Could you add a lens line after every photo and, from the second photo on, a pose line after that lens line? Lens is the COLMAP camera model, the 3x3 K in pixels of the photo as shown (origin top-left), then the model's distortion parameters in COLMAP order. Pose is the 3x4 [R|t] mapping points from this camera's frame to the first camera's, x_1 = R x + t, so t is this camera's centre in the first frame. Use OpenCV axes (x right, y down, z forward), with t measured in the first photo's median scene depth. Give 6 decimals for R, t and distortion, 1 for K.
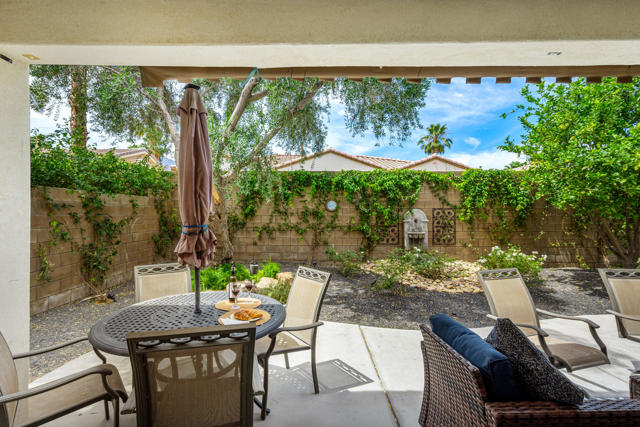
lens RADIAL K [[302.2, 0, 320.0], [0, 302.2, 213.5], [0, 0, 1]] dist [0.000535, 0.000146]
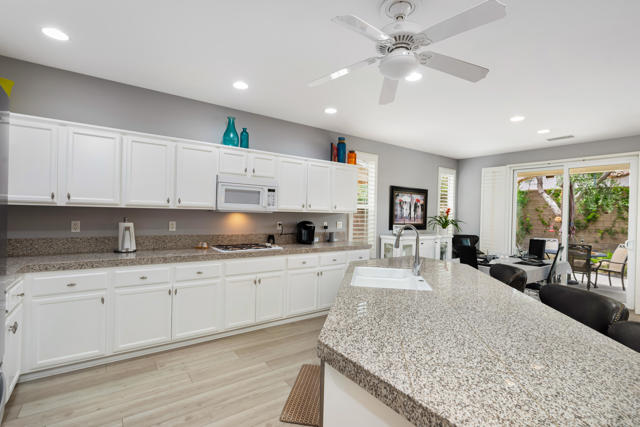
lens RADIAL K [[302.2, 0, 320.0], [0, 302.2, 213.5], [0, 0, 1]] dist [0.000535, 0.000146]
pose [[0.572504, 0.012247, -0.819810, 0.187663], [-0.020375, 0.999792, 0.000707, -0.001580], [0.819649, 0.016299, 0.572635, -0.808319]]
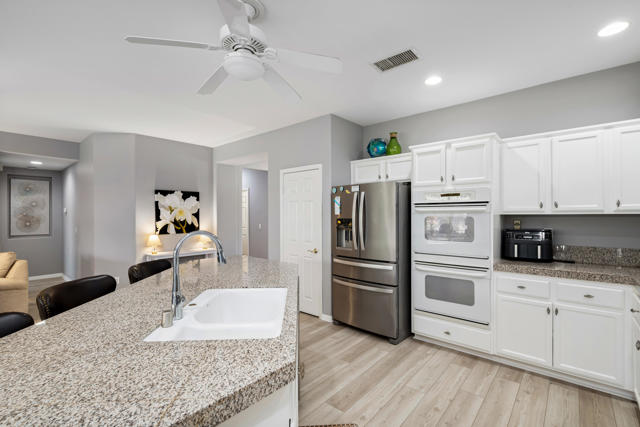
lens RADIAL K [[292.7, 0, 320.0], [0, 292.7, 213.5], [0, 0, 1]] dist [0.000404, 0.000051]
pose [[-0.748102, 0.001696, 0.663582, -0.180763], [0.000235, 0.999997, -0.002292, -0.003829], [-0.663584, -0.001559, -0.748100, -0.480085]]
